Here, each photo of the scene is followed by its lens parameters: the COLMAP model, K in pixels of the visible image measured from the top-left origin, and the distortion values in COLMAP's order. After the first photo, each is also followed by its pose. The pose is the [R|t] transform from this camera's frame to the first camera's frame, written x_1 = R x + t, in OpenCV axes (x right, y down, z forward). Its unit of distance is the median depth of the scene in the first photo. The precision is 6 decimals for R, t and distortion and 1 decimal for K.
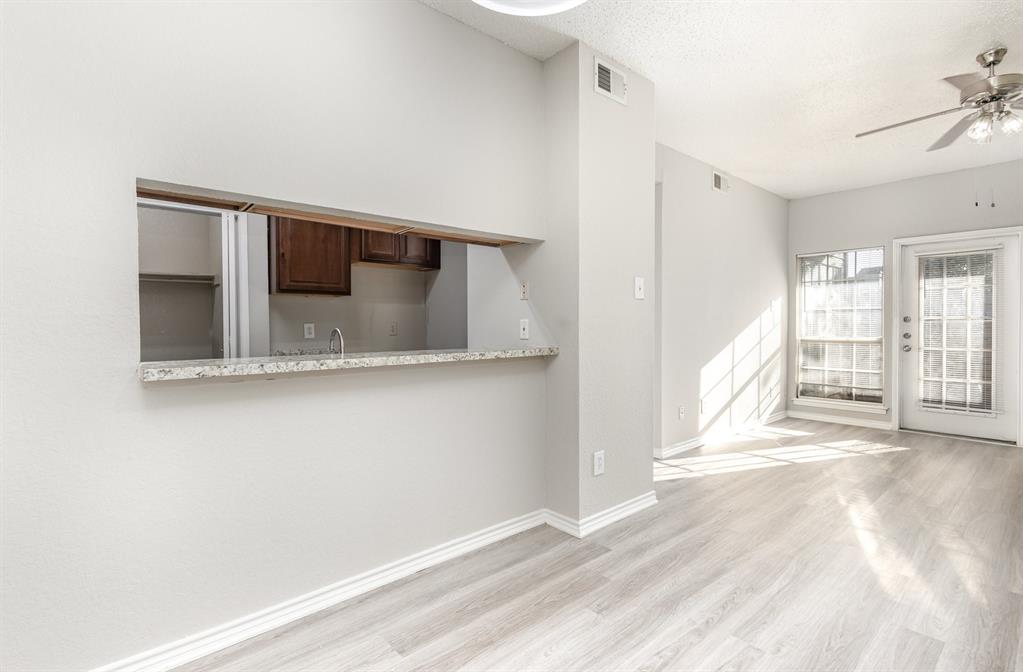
lens RADIAL K [[489.3, 0, 506.7], [0, 489.3, 332.1], [0, 0, 1]] dist [0.002371, -0.000200]
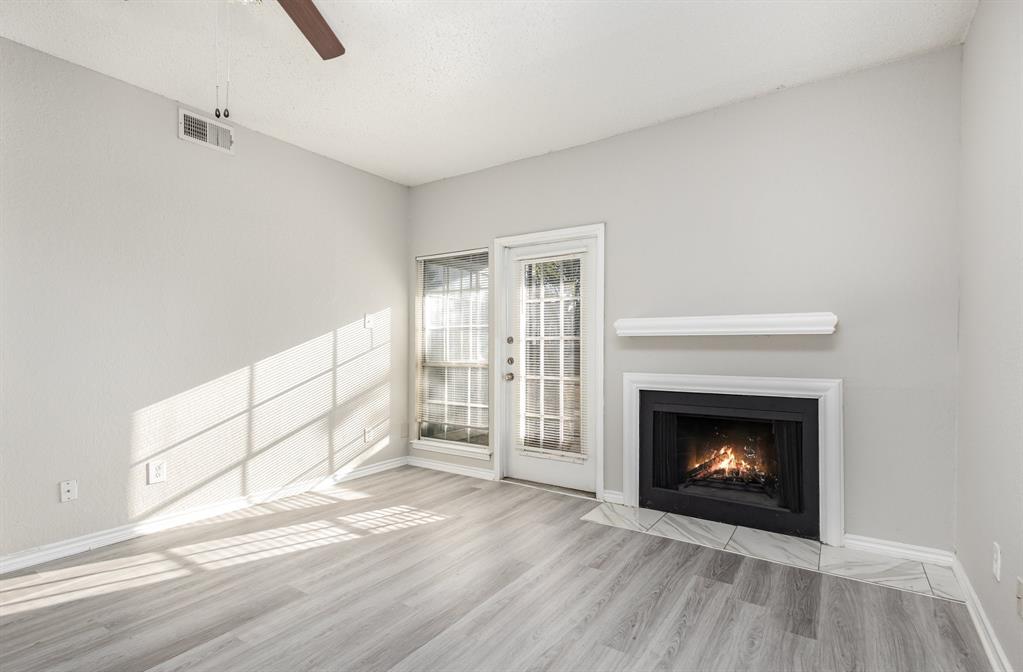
lens RADIAL K [[497.7, 0, 511.7], [0, 497.7, 351.6], [0, 0, 1]] dist [0.026859, 0.000083]
pose [[0.968939, 0.000052, 0.247301, 0.617618], [0.000031, 1.000000, -0.000334, -0.006829], [-0.247301, 0.000331, 0.968939, 0.217585]]
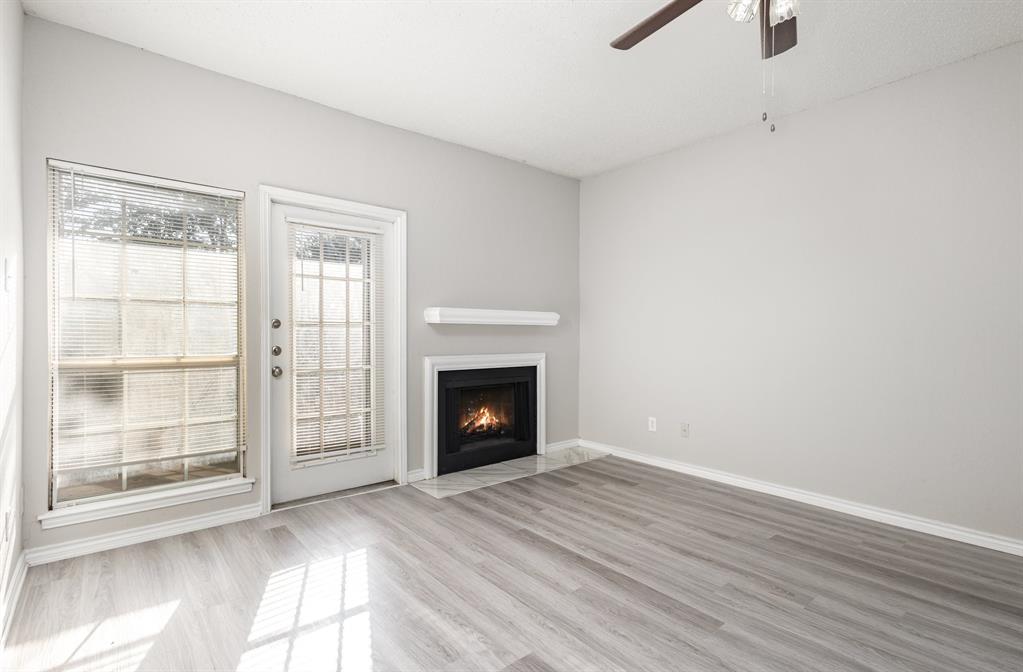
lens RADIAL K [[488.2, 0, 511.5], [0, 488.2, 336.0], [0, 0, 1]] dist [0.018886, -0.000116]
pose [[0.025630, -0.001835, 0.999670, 0.217660], [0.007074, 0.999974, 0.001654, -0.009360], [-0.999646, 0.007030, 0.025642, 0.693615]]
